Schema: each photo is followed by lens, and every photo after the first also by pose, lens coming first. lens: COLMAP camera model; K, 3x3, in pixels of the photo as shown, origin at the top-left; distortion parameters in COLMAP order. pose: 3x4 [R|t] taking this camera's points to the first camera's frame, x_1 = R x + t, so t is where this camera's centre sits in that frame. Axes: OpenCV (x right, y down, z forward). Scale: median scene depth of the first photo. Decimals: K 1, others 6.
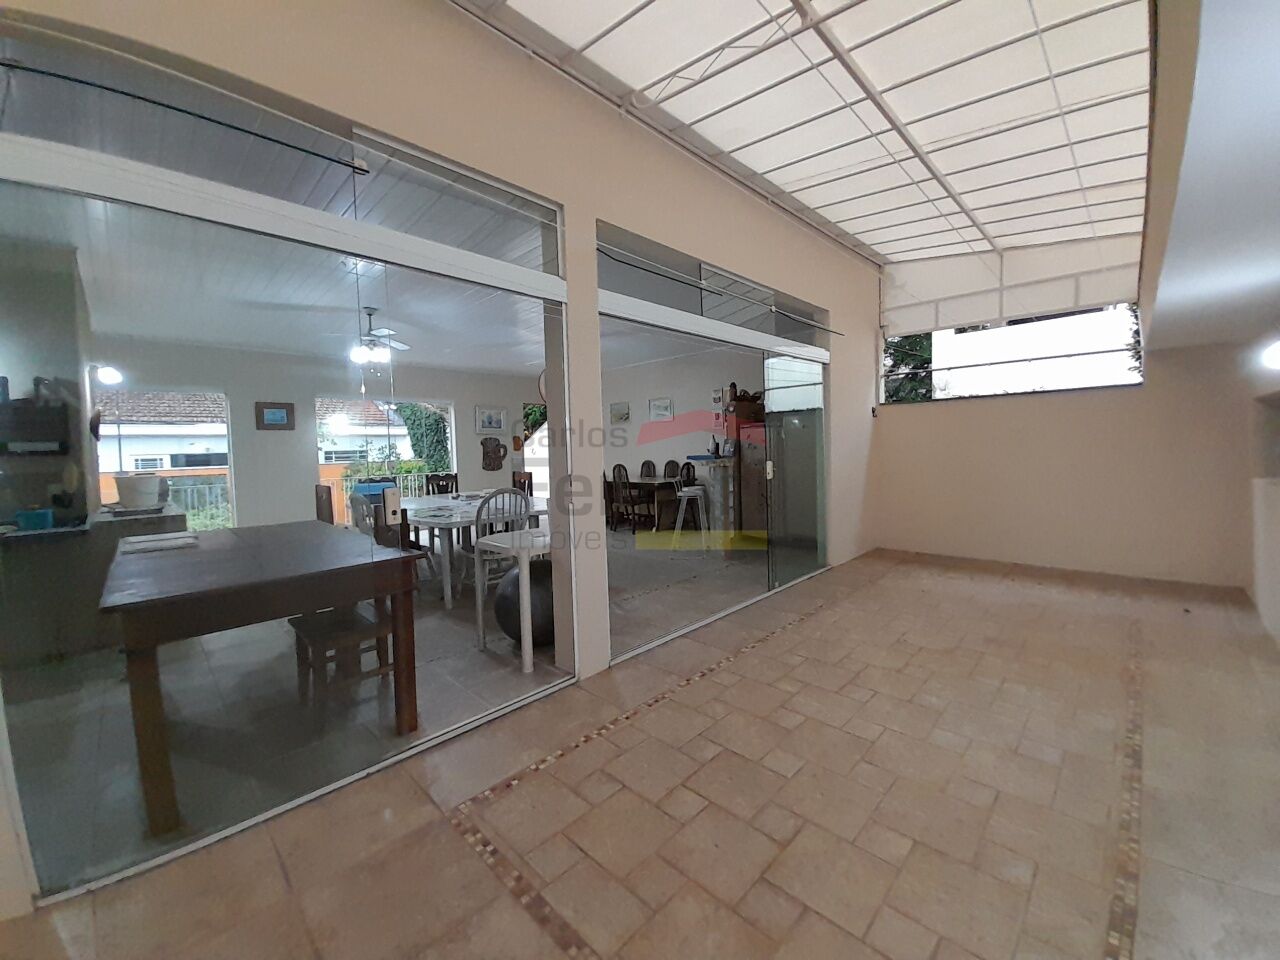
lens RADIAL K [[497.9, 0, 652.7], [0, 497.9, 467.3], [0, 0, 1]] dist [0.029534, -0.019725]
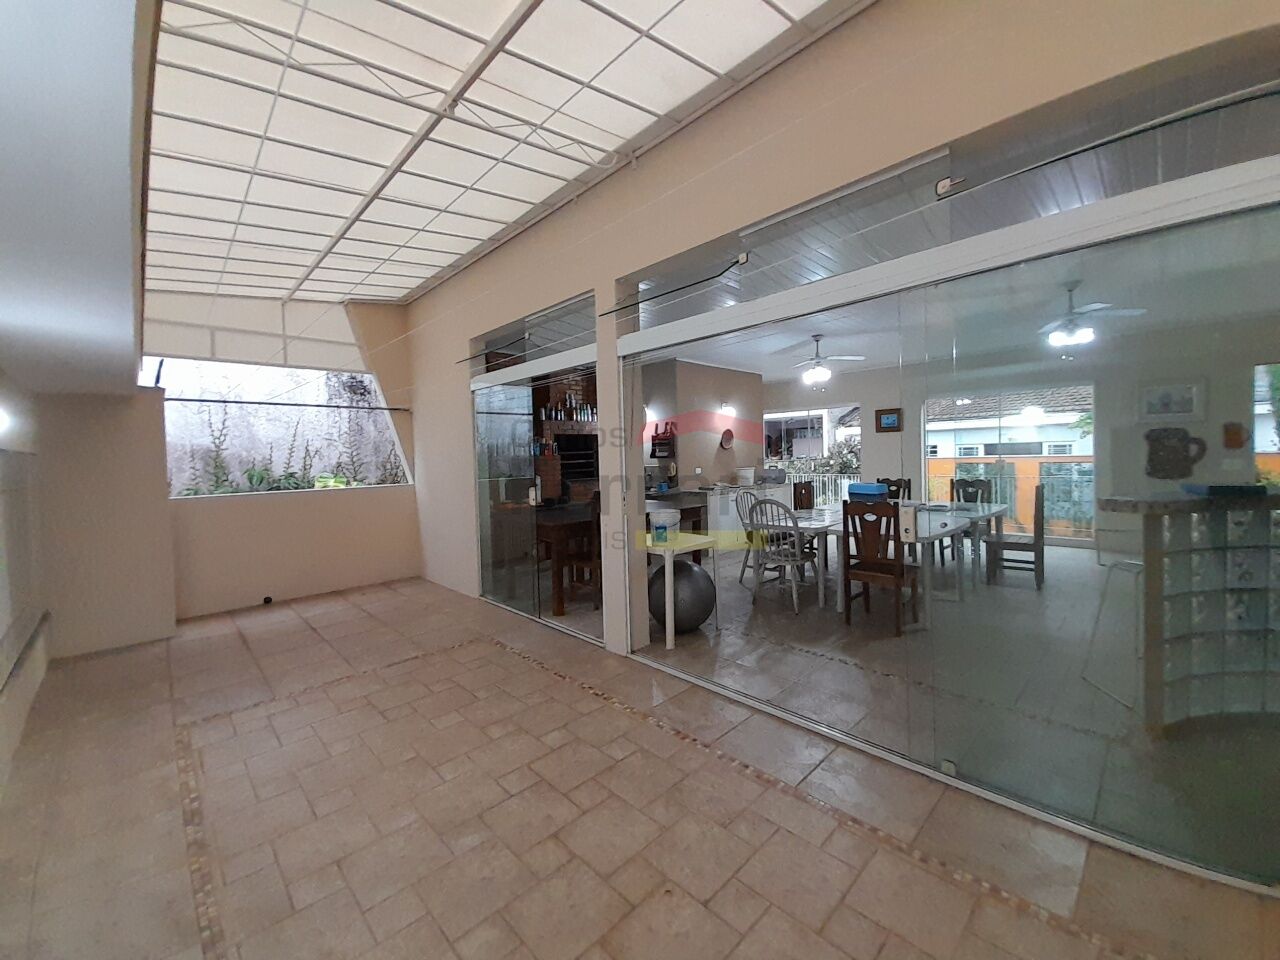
lens RADIAL K [[497.9, 0, 652.7], [0, 497.9, 467.3], [0, 0, 1]] dist [0.029534, -0.019725]
pose [[-0.017561, 0.053443, -0.998416, 0.752327], [-0.012062, 0.998486, 0.053659, -0.078031], [0.999773, 0.012986, -0.016889, 0.759285]]
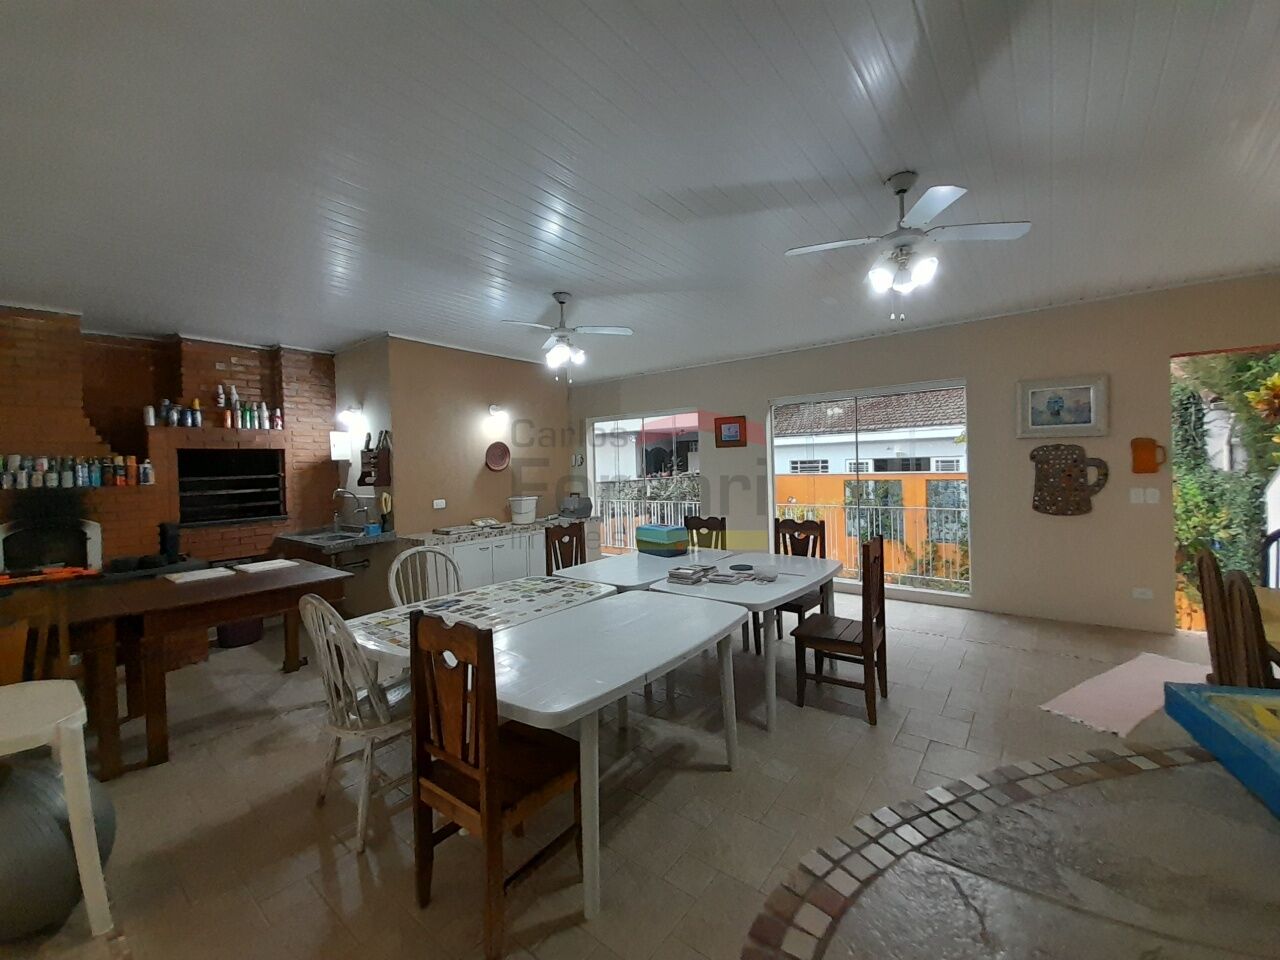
lens RADIAL K [[497.9, 0, 652.7], [0, 497.9, 467.3], [0, 0, 1]] dist [0.029534, -0.019725]
pose [[0.112455, 0.030812, -0.993179, 0.226051], [-0.014696, 0.999461, 0.029343, -0.101831], [0.993548, 0.011296, 0.112847, 1.254089]]
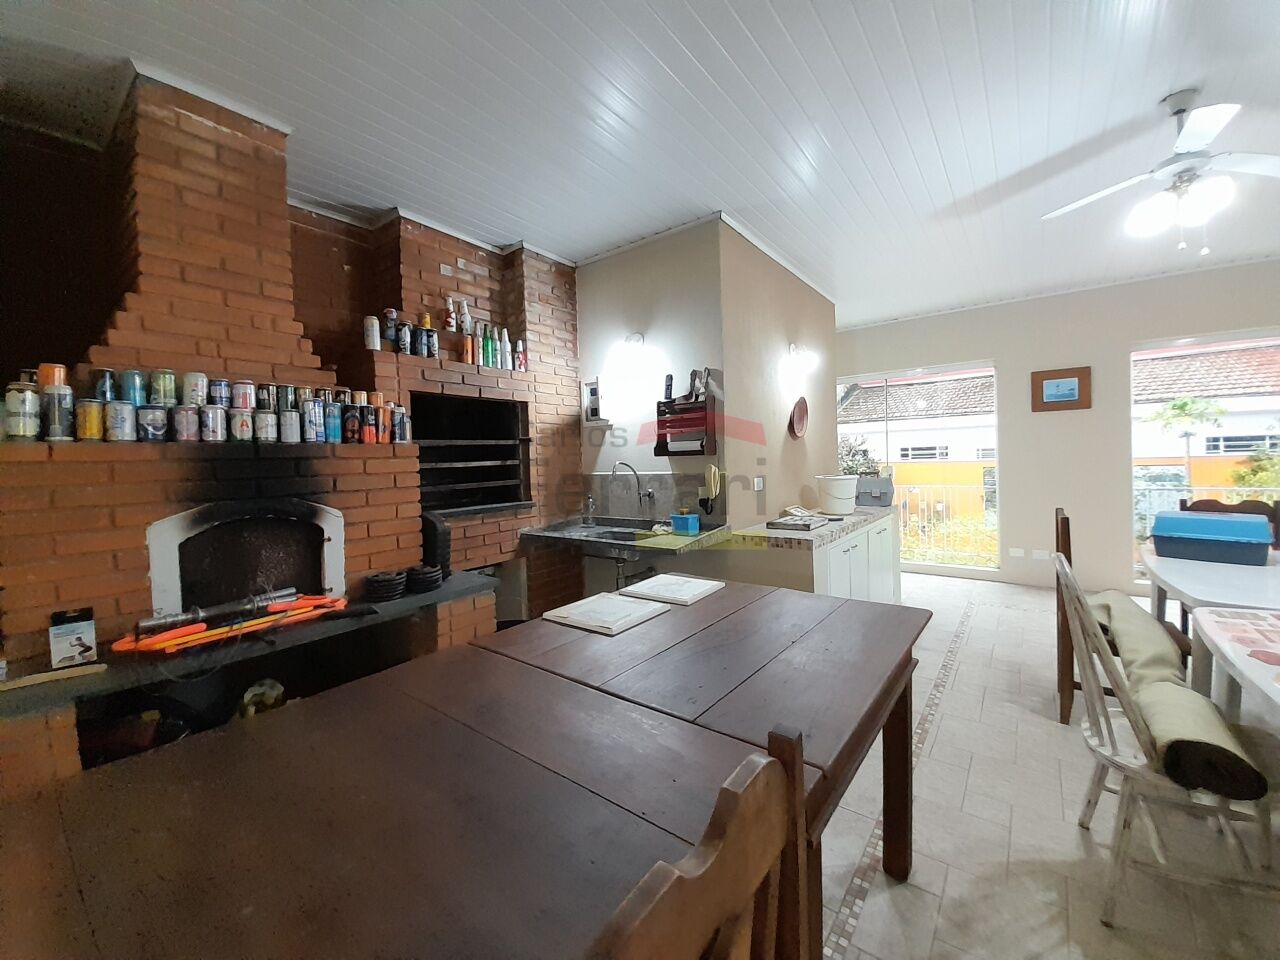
lens RADIAL K [[497.9, 0, 652.7], [0, 497.9, 467.3], [0, 0, 1]] dist [0.029534, -0.019725]
pose [[0.120722, 0.040020, -0.991879, -0.242695], [-0.013183, 0.999164, 0.038710, -0.028033], [0.992599, 0.008403, 0.121149, 0.629337]]
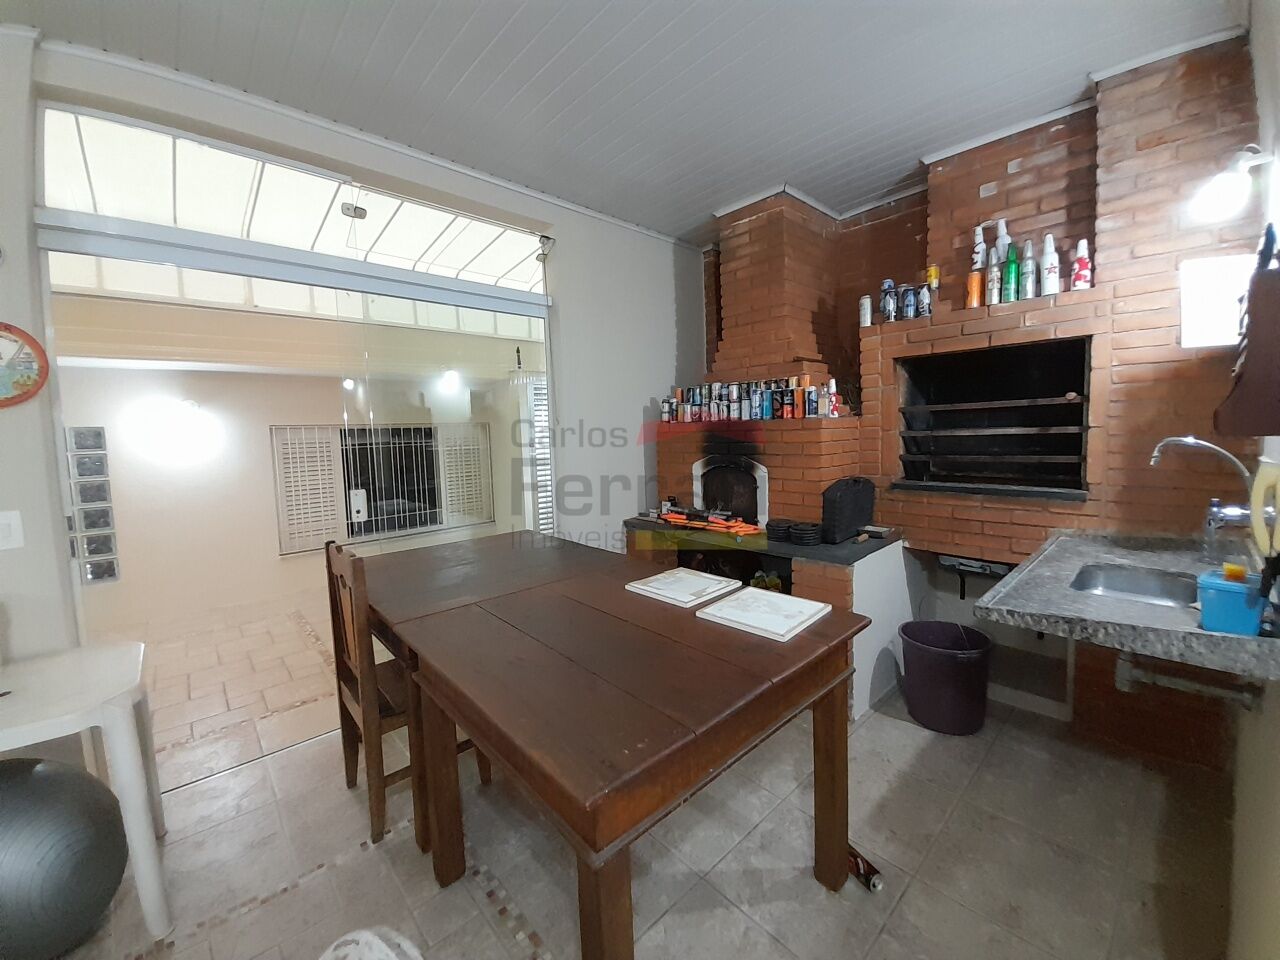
lens RADIAL K [[497.9, 0, 652.7], [0, 497.9, 467.3], [0, 0, 1]] dist [0.029534, -0.019725]
pose [[-0.997460, 0.054228, 0.046189, -0.627128], [0.059295, 0.991418, 0.116512, -0.051471], [-0.039475, 0.118954, -0.992115, 1.053713]]
